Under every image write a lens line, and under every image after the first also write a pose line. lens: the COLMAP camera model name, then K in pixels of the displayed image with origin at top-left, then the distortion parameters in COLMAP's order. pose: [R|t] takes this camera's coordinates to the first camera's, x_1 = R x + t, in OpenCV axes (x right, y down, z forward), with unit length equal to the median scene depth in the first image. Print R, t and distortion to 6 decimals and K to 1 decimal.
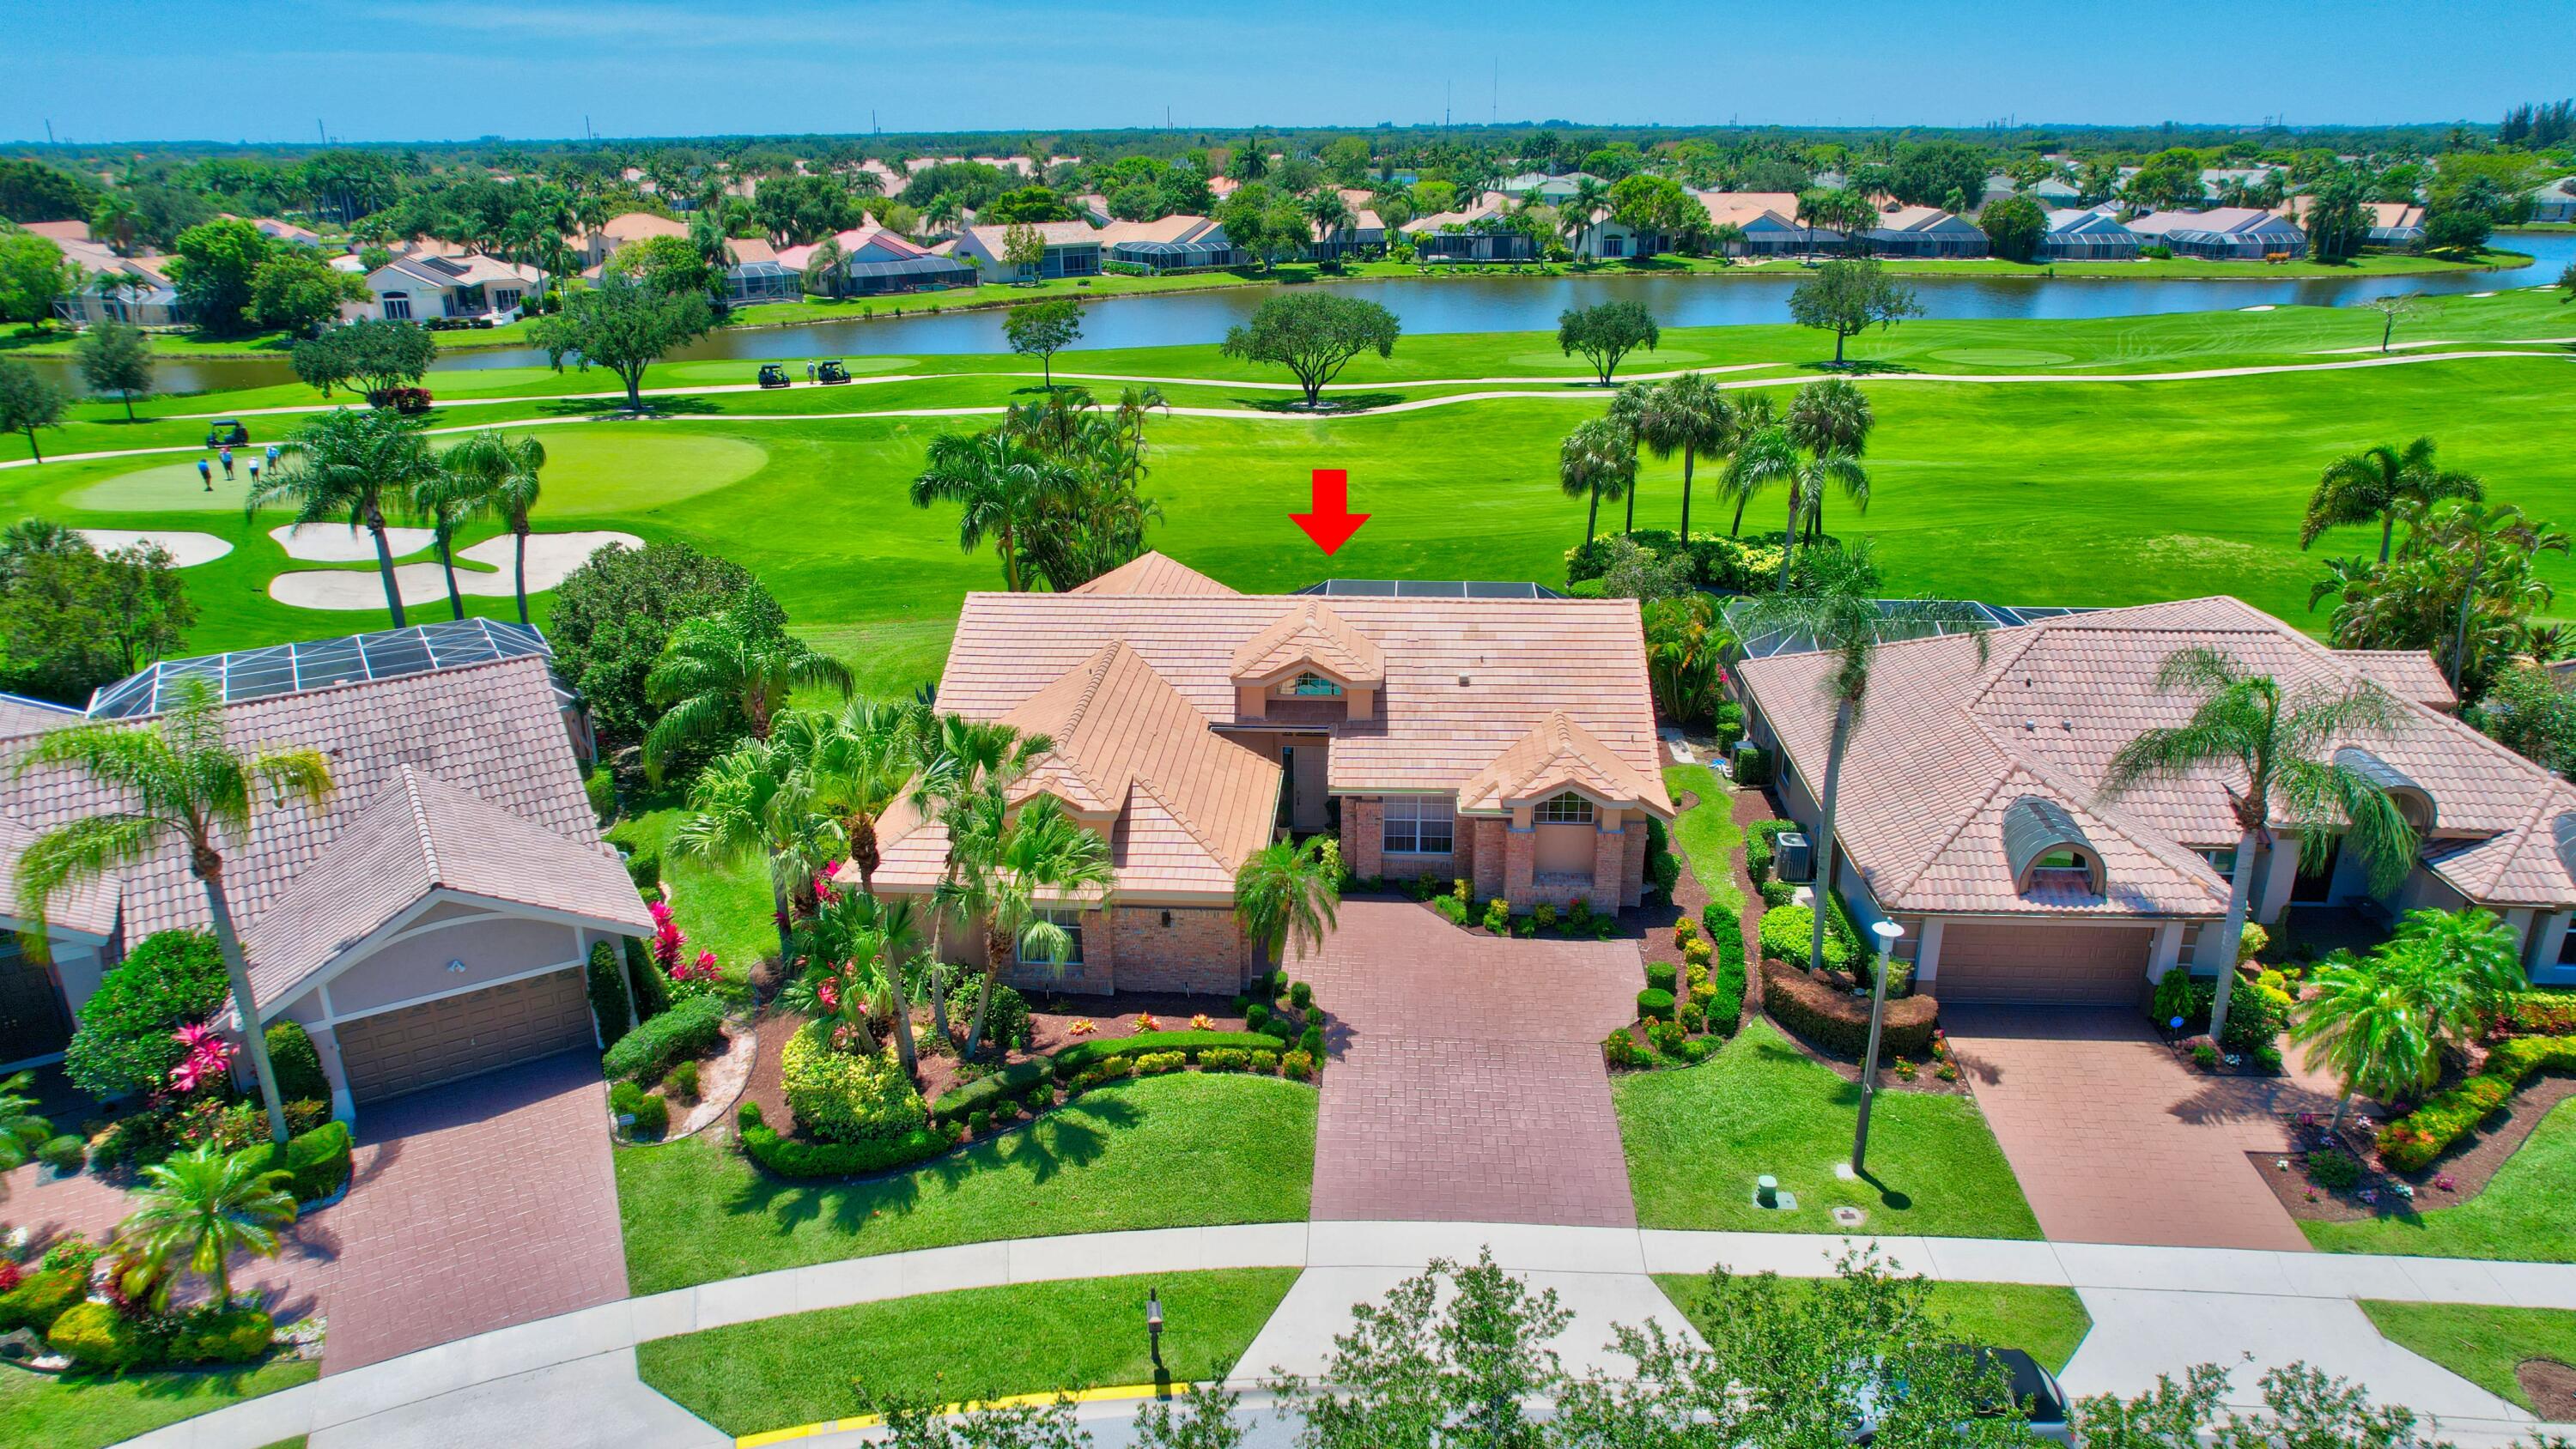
lens RADIAL K [[1647.4, 0, 1288.0], [0, 1647.4, 724.5], [0, 0, 1]] dist [-0.085712, 0.078824]
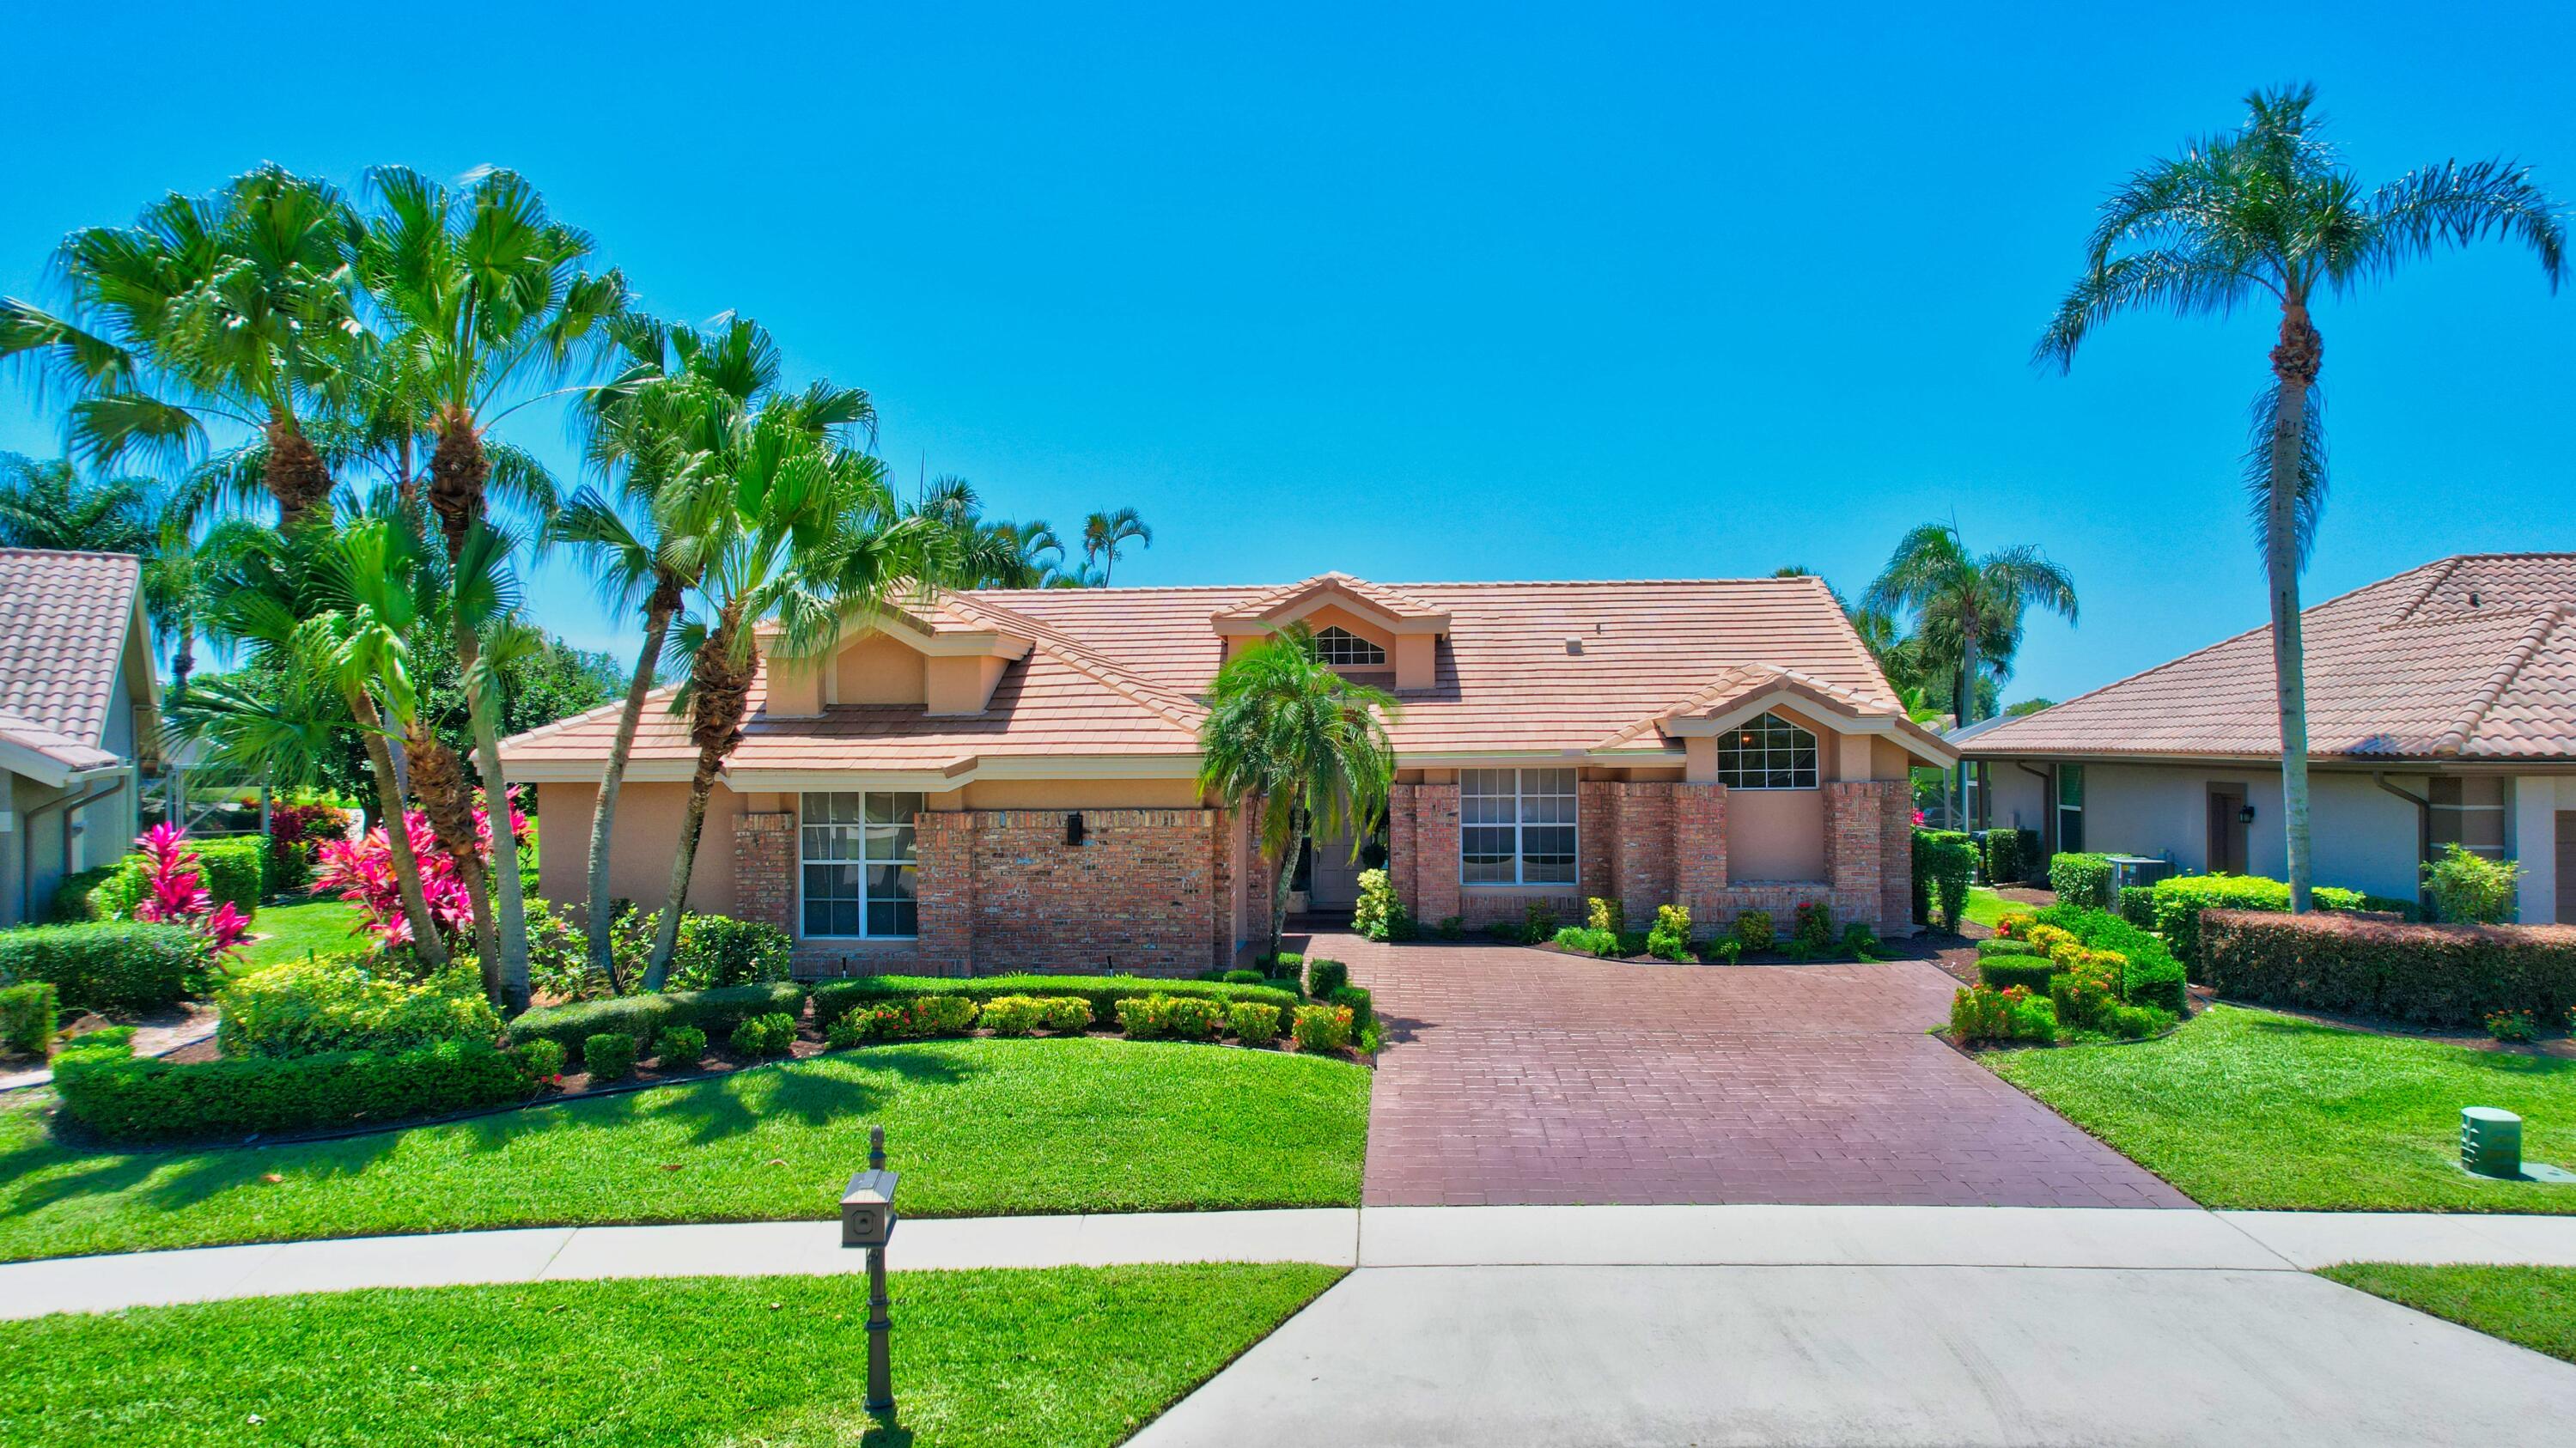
lens RADIAL K [[1647.6, 0, 1288.0], [0, 1647.6, 724.0], [0, 0, 1]] dist [-0.085712, 0.078824]
pose [[0.999967, -0.004234, -0.006900, -0.001058], [0.001569, 0.937535, -0.347887, 0.243974], [0.007942, 0.347864, 0.937511, 0.438192]]
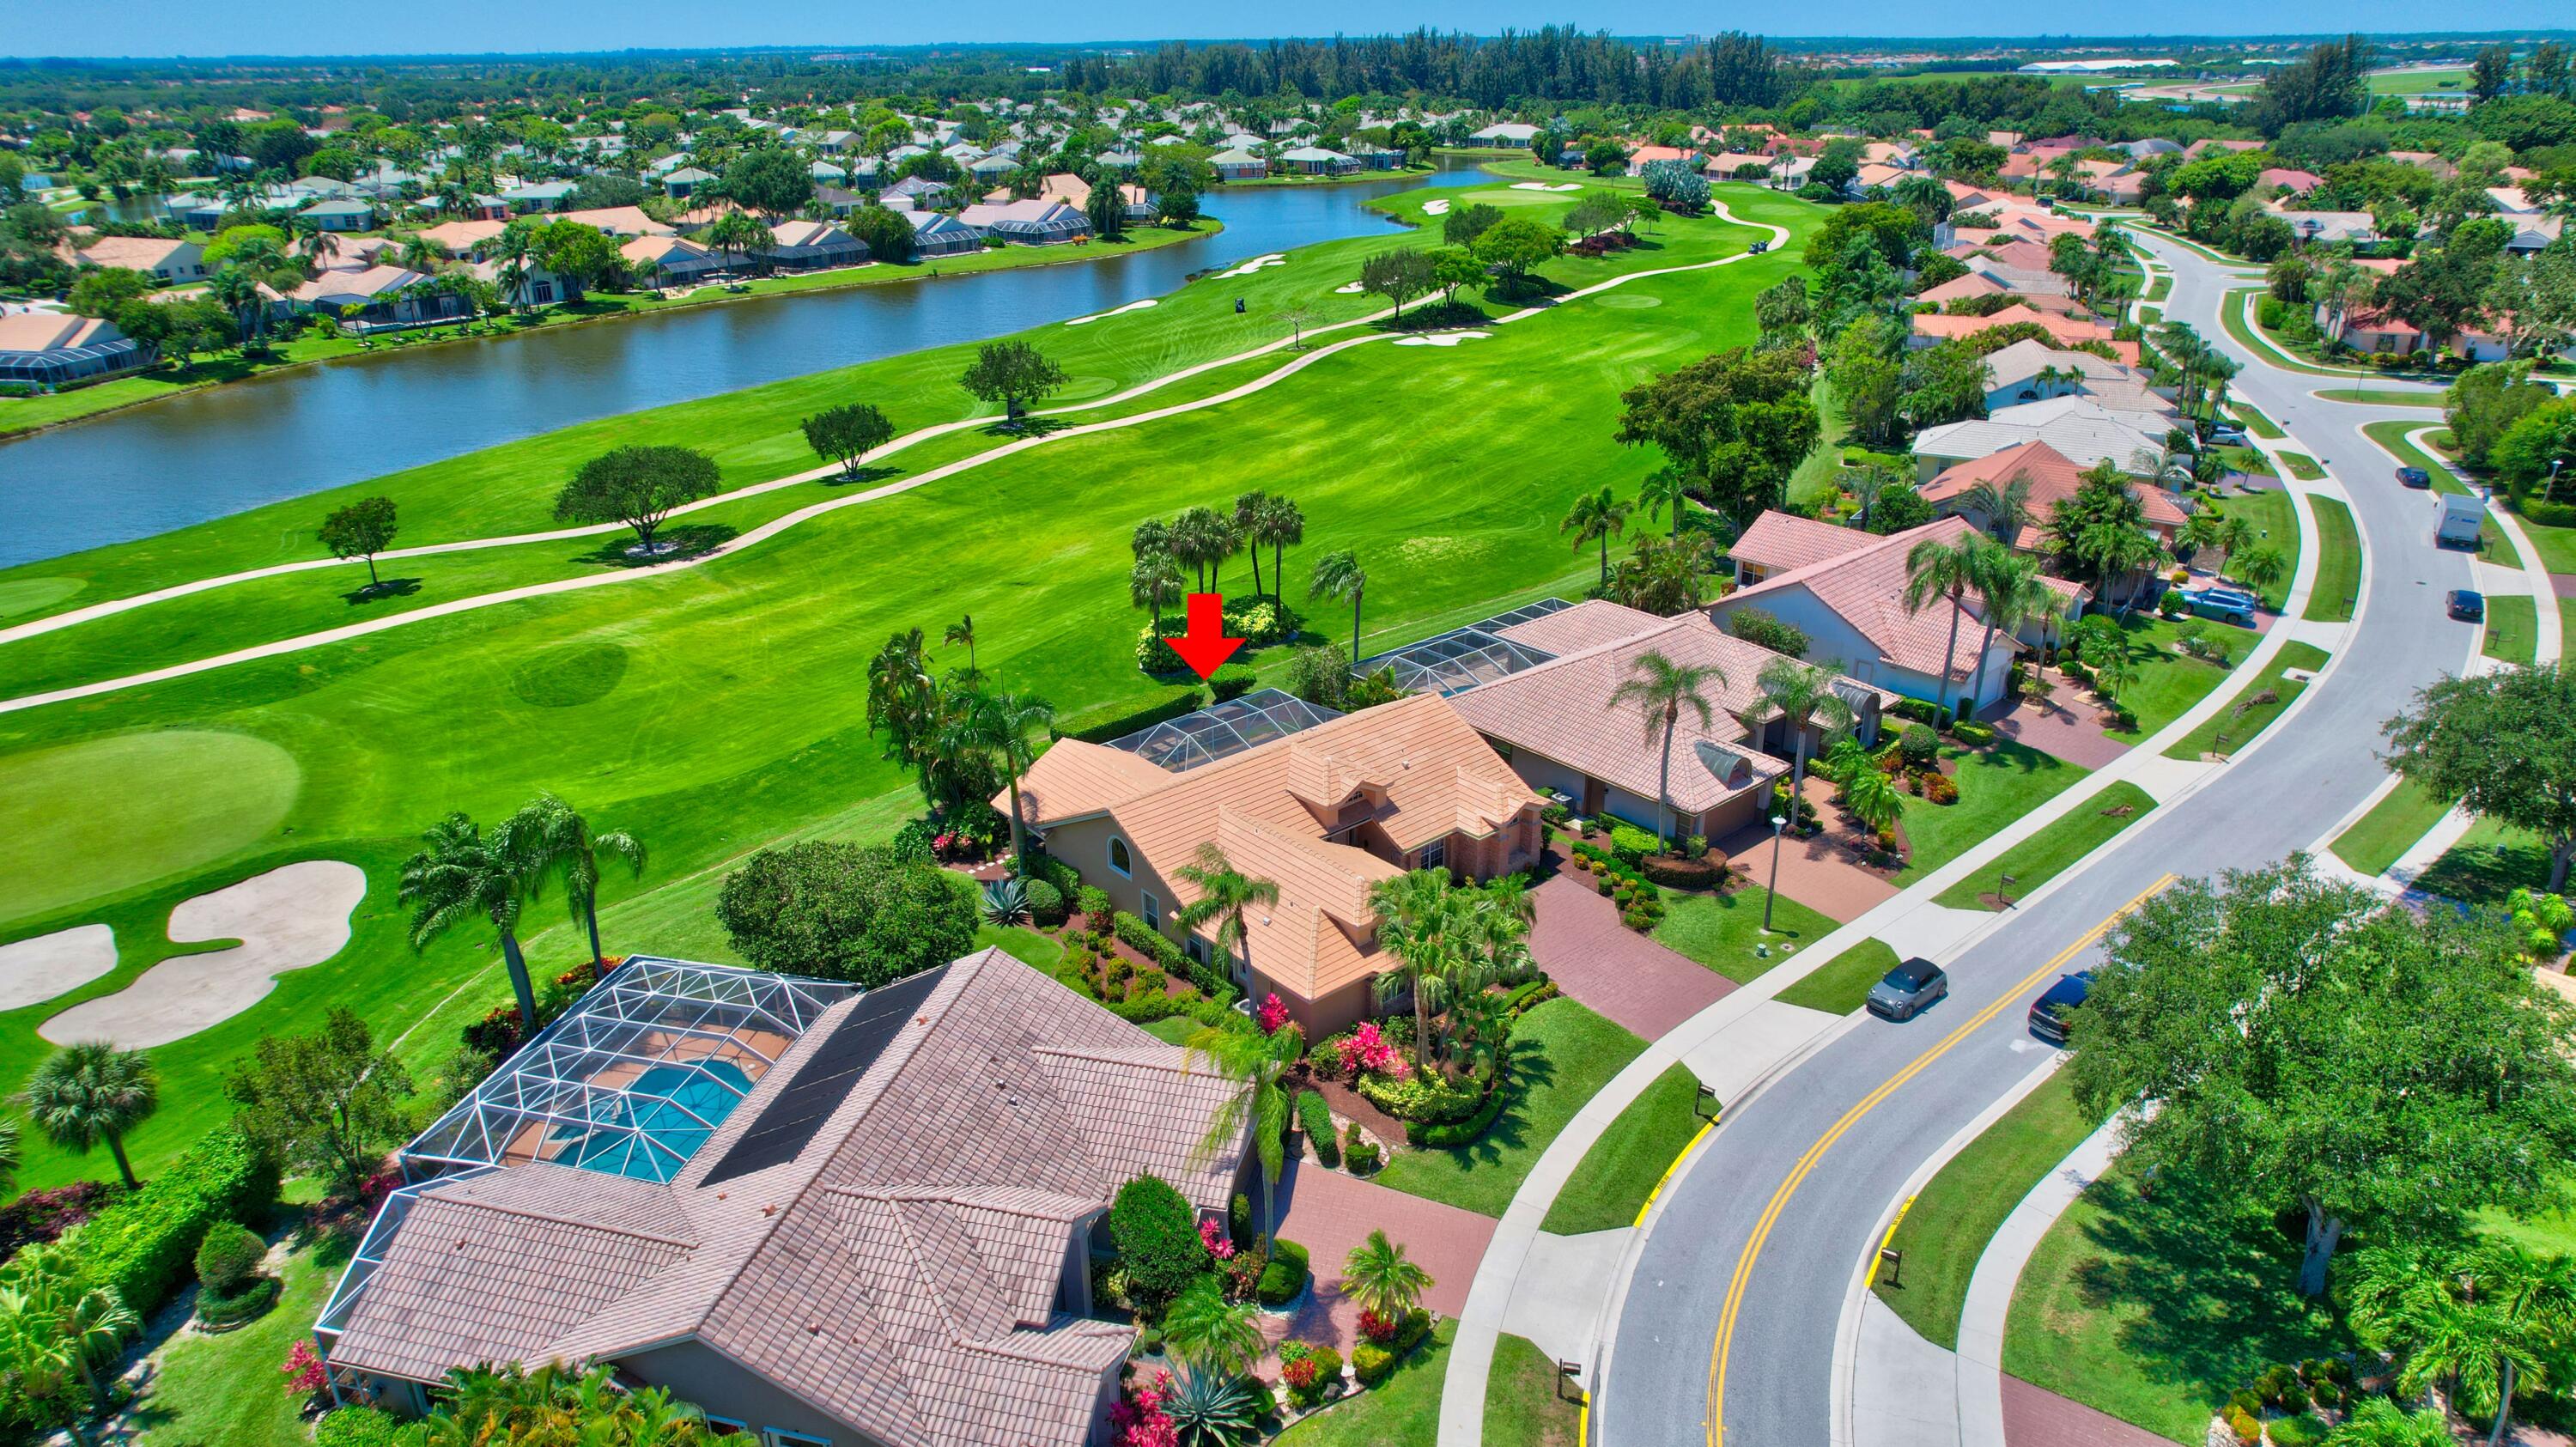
lens RADIAL K [[1647.8, 0, 1288.0], [0, 1647.8, 723.5], [0, 0, 1]] dist [-0.085712, 0.078824]
pose [[0.714510, -0.270913, 0.645044, -1.114714], [0.245948, 0.960400, 0.130925, -0.336975], [-0.654970, 0.065100, 0.752846, -0.192957]]
